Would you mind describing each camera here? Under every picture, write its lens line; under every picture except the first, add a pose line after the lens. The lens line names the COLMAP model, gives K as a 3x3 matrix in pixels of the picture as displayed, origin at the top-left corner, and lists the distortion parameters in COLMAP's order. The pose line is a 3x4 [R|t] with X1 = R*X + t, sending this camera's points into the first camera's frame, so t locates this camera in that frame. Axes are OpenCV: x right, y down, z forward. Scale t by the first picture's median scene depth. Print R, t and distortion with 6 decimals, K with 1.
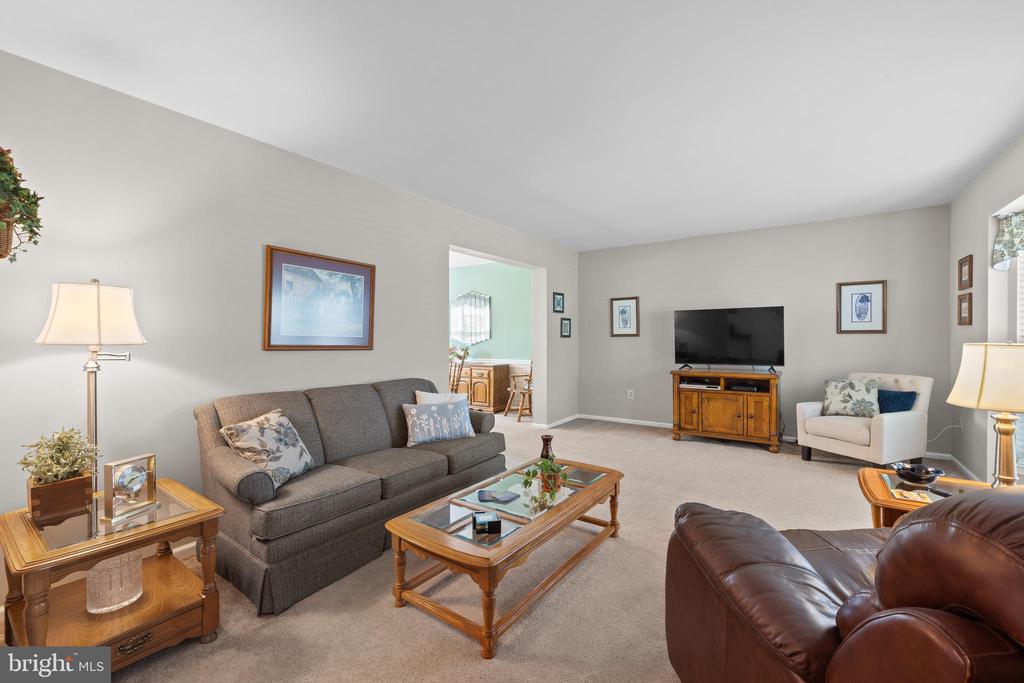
lens RADIAL K [[435.8, 0, 512.7], [0, 435.8, 341.0], [0, 0, 1]] dist [-0.000891, 0.000369]
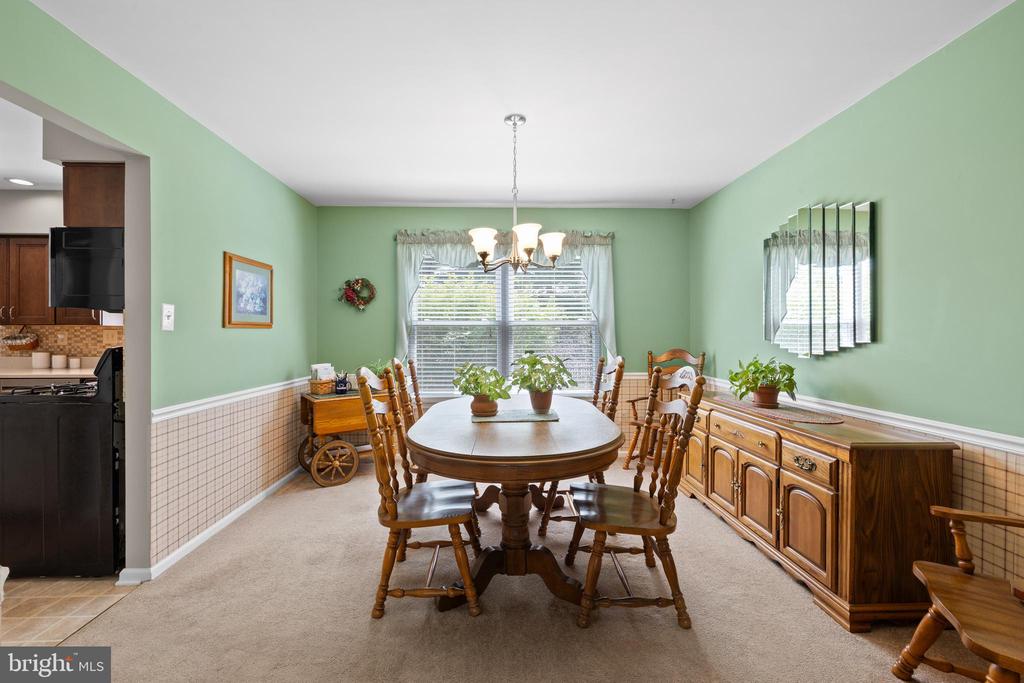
lens RADIAL K [[435.8, 0, 512.1], [0, 435.8, 340.6], [0, 0, 1]] dist [-0.000891, 0.000369]
pose [[0.625159, 0.008710, -0.780449, 0.030984], [-0.009038, 0.999951, 0.003921, -0.004838], [0.780445, 0.004602, 0.625207, 0.663994]]
